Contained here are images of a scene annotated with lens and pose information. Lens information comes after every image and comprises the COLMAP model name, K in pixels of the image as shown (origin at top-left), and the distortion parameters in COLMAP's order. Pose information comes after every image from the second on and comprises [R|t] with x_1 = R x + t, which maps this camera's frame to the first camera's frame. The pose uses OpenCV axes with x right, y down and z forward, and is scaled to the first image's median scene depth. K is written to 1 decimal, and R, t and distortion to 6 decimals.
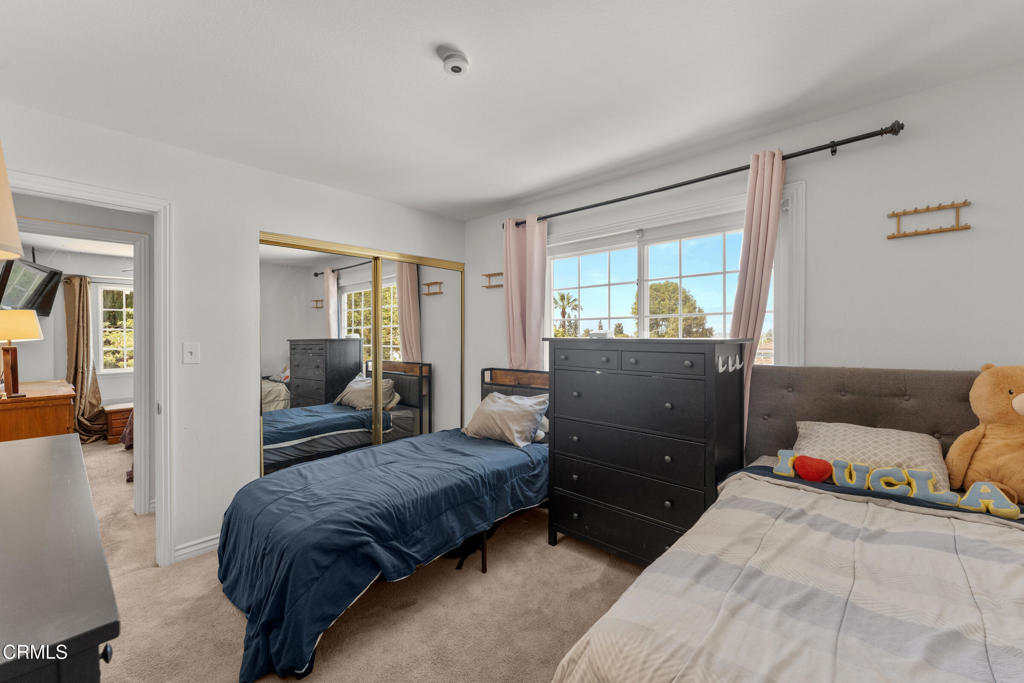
lens RADIAL K [[413.3, 0, 505.5], [0, 413.3, 342.2], [0, 0, 1]] dist [-0.002963, 0.000310]
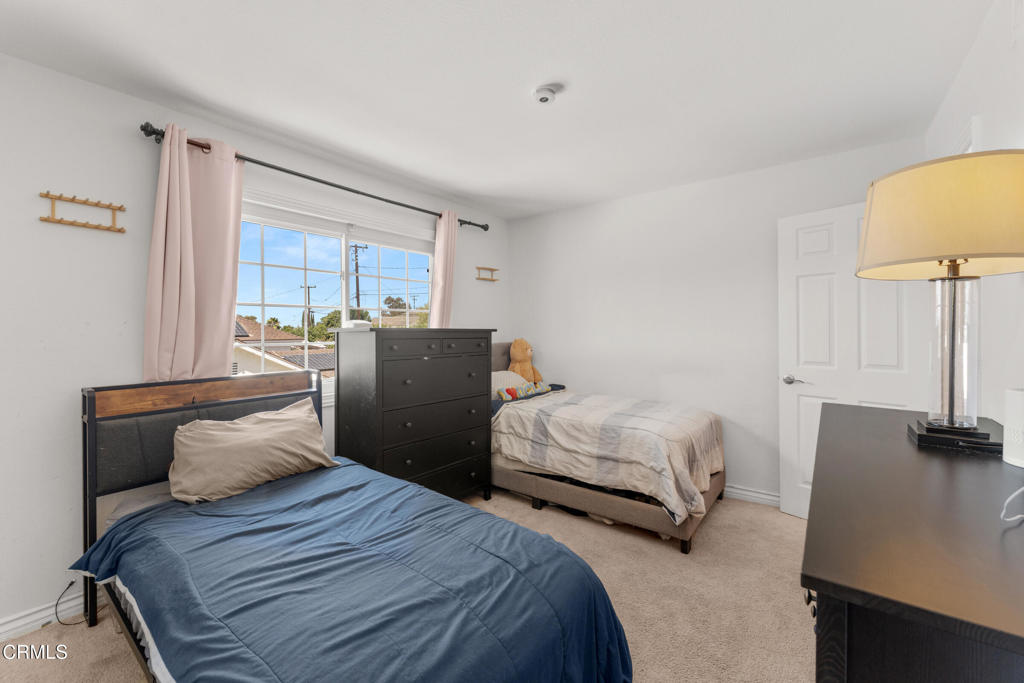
lens RADIAL K [[413.3, 0, 512.0], [0, 413.3, 334.0], [0, 0, 1]] dist [-0.002963, 0.000310]
pose [[-0.085738, -0.008874, 0.996278, -1.128591], [0.011834, 0.999881, 0.009924, -0.003606], [-0.996247, 0.012641, -0.085623, 1.050824]]
